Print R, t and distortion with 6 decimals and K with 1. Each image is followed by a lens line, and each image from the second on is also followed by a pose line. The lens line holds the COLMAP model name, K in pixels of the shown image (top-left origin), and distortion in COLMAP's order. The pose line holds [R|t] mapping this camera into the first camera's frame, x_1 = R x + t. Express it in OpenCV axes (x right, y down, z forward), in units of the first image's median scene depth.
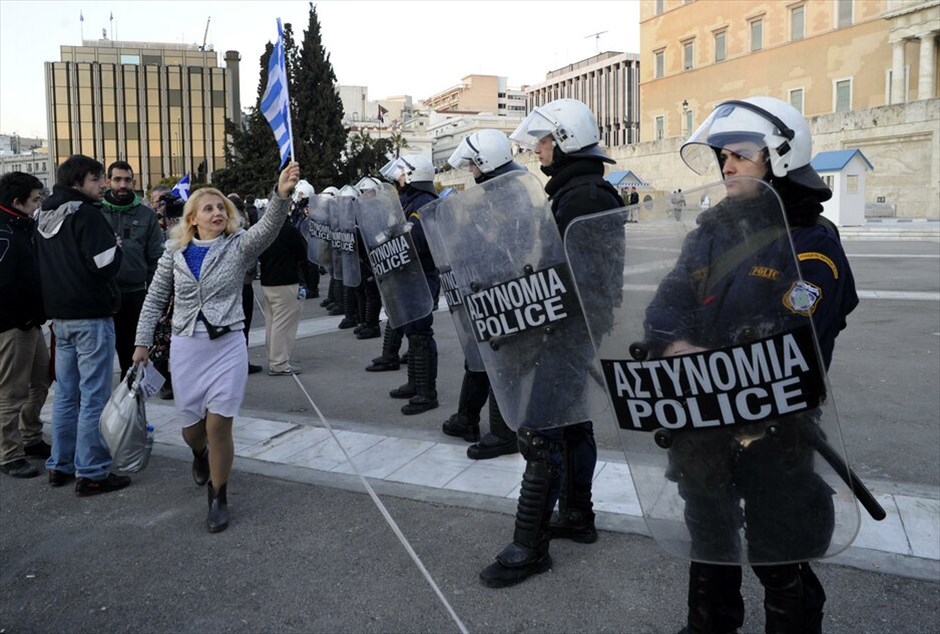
lens RADIAL K [[764.2, 0, 424.2], [0, 764.2, 275.4], [0, 0, 1]] dist [-0.034452, 0.007600]
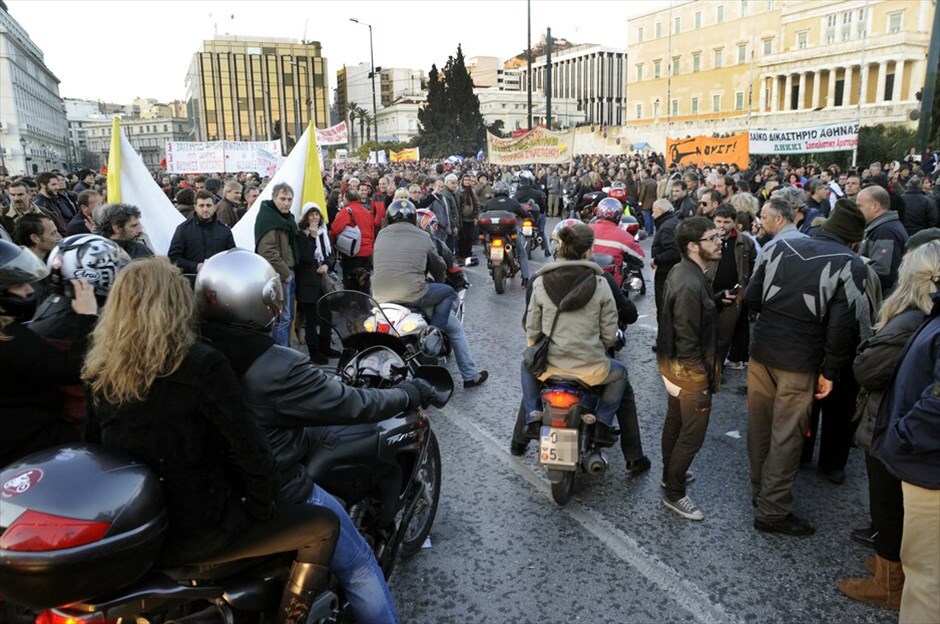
lens RADIAL K [[698.9, 0, 470.7], [0, 698.9, 312.5], [0, 0, 1]] dist [-0.054410, 0.016094]
pose [[0.992103, -0.028792, 0.122080, -0.165864], [0.013216, 0.991875, 0.126529, 0.031407], [-0.124731, -0.123917, 0.984422, -0.332312]]
